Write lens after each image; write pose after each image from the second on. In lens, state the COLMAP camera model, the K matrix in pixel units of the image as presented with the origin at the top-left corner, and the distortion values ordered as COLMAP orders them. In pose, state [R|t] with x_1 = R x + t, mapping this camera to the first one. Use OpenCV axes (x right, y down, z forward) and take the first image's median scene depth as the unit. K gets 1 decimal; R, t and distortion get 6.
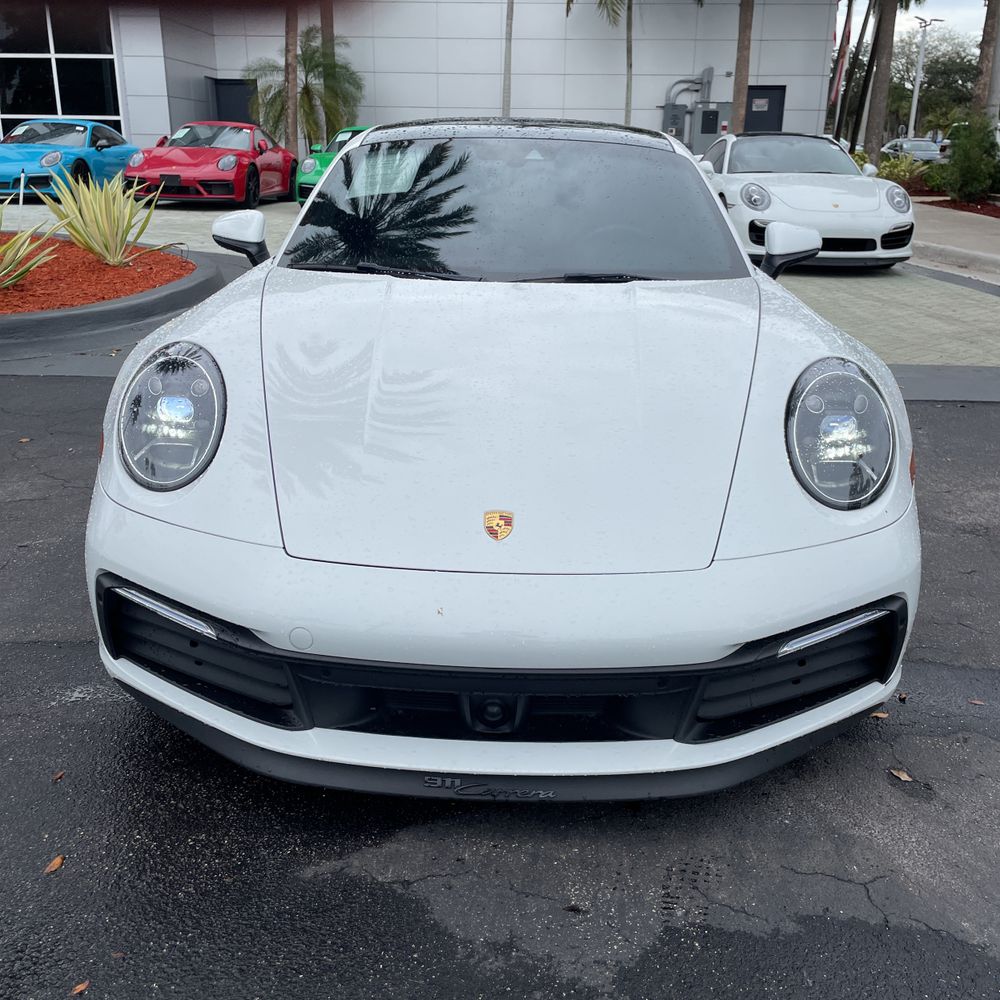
lens RADIAL K [[1006.3, 0, 498.1], [0, 1006.3, 483.4], [0, 0, 1]] dist [0.090185, -0.123155]
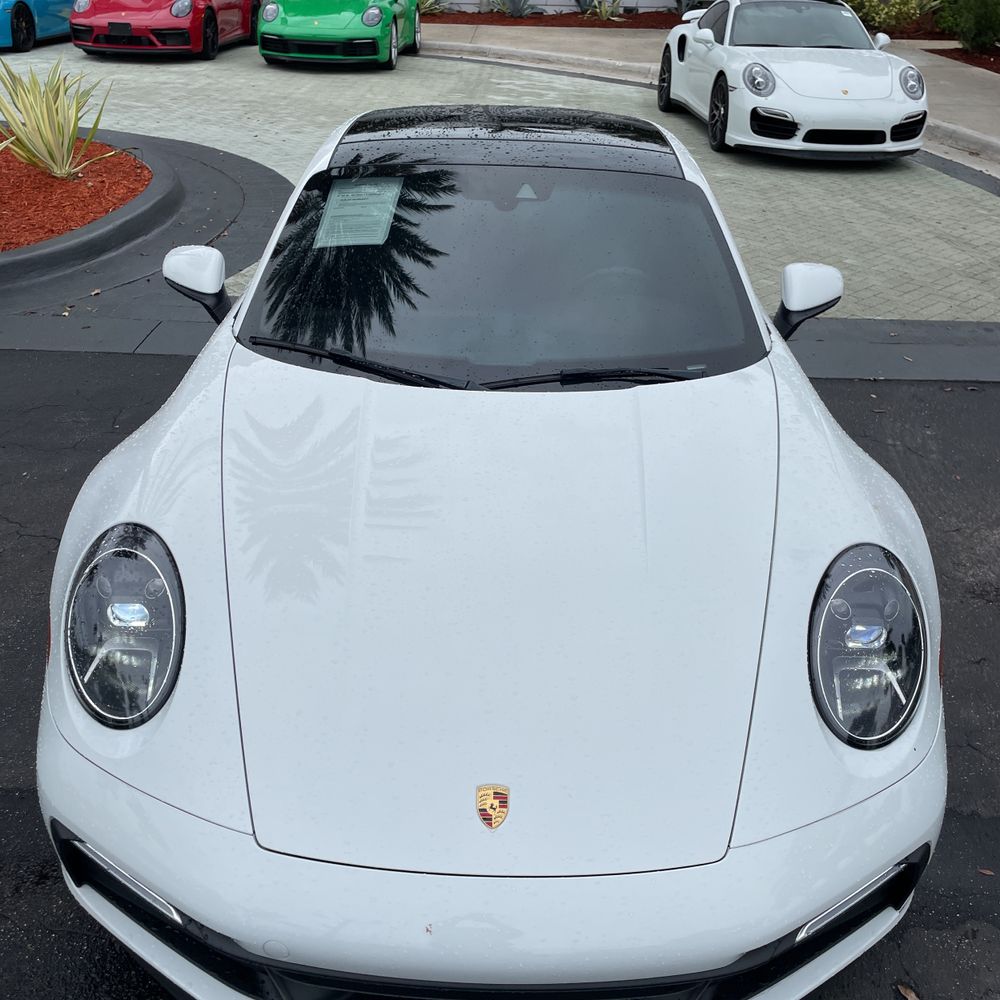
lens RADIAL K [[1006.3, 0, 498.1], [0, 1006.3, 483.4], [0, 0, 1]] dist [0.090185, -0.123155]
pose [[0.999811, -0.002712, 0.019255, -0.002985], [-0.000618, 0.985292, 0.170878, -0.104099], [-0.019435, -0.170857, 0.985104, 0.040725]]
